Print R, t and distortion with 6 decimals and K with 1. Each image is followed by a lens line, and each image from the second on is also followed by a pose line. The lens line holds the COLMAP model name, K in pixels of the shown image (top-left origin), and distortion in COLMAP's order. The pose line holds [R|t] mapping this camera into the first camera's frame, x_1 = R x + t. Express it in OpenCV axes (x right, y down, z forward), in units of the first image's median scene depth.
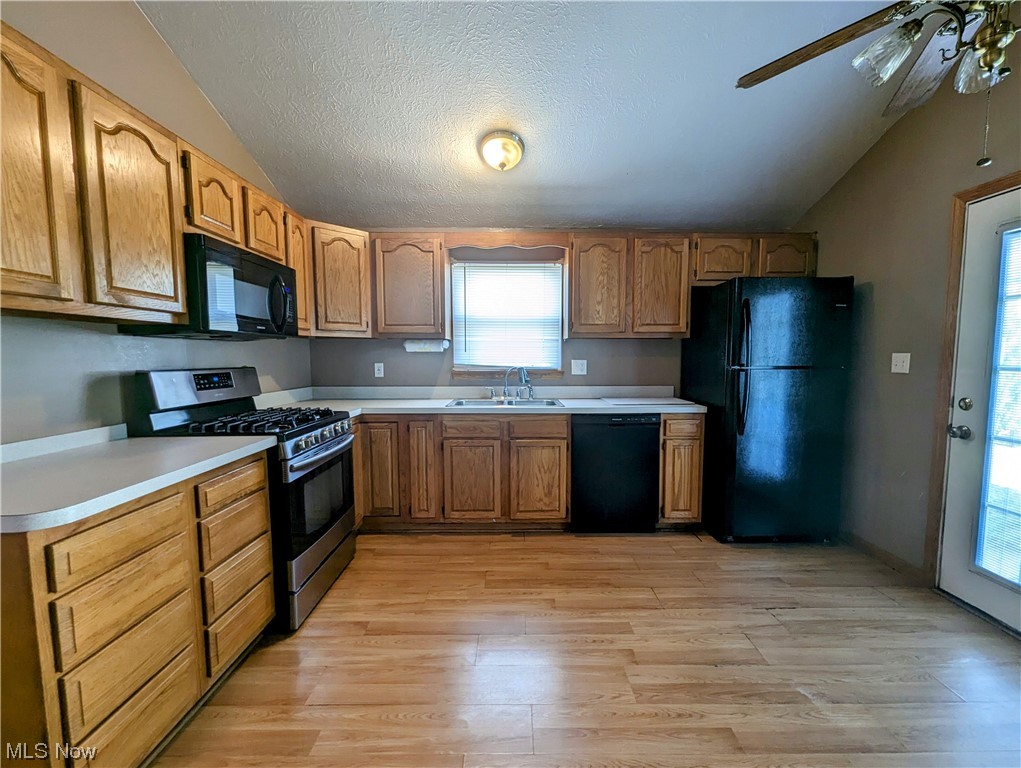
lens RADIAL K [[428.9, 0, 514.2], [0, 428.9, 386.3], [0, 0, 1]] dist [0.000616, 0.000200]
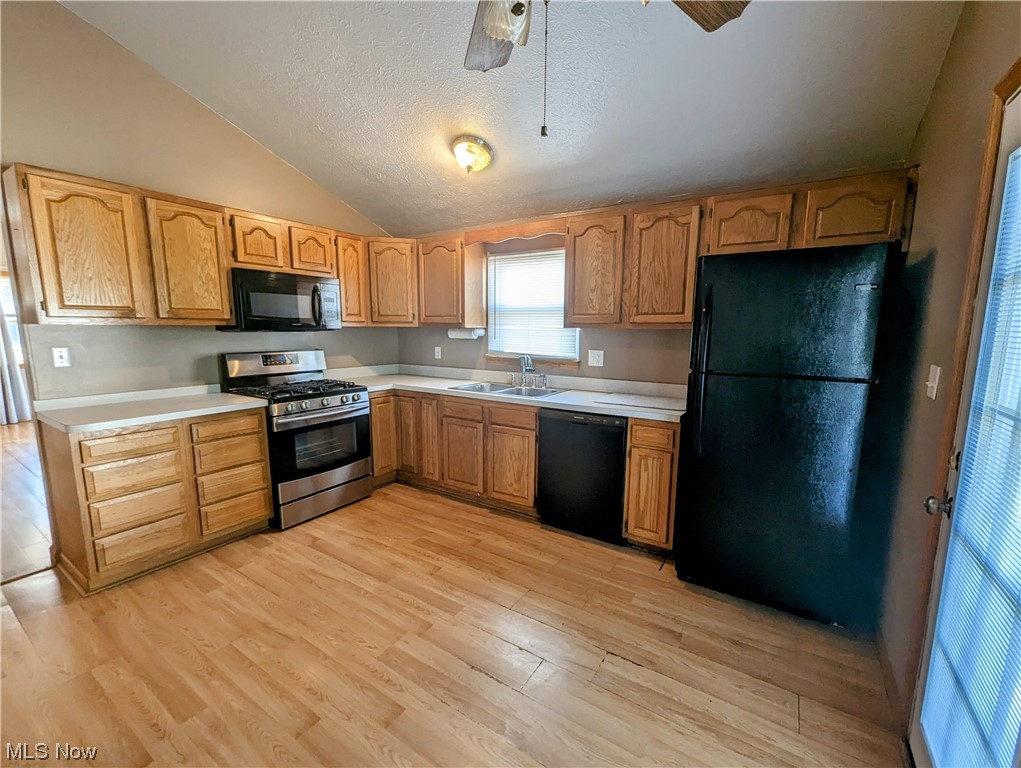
lens RADIAL K [[428.9, 0, 513.5], [0, 428.9, 387.1], [0, 0, 1]] dist [0.000616, 0.000200]
pose [[0.836526, 0.082548, -0.541673, 0.615527], [-0.047901, 0.995819, 0.077781, -0.055058], [0.545829, -0.039120, 0.836983, 0.134247]]
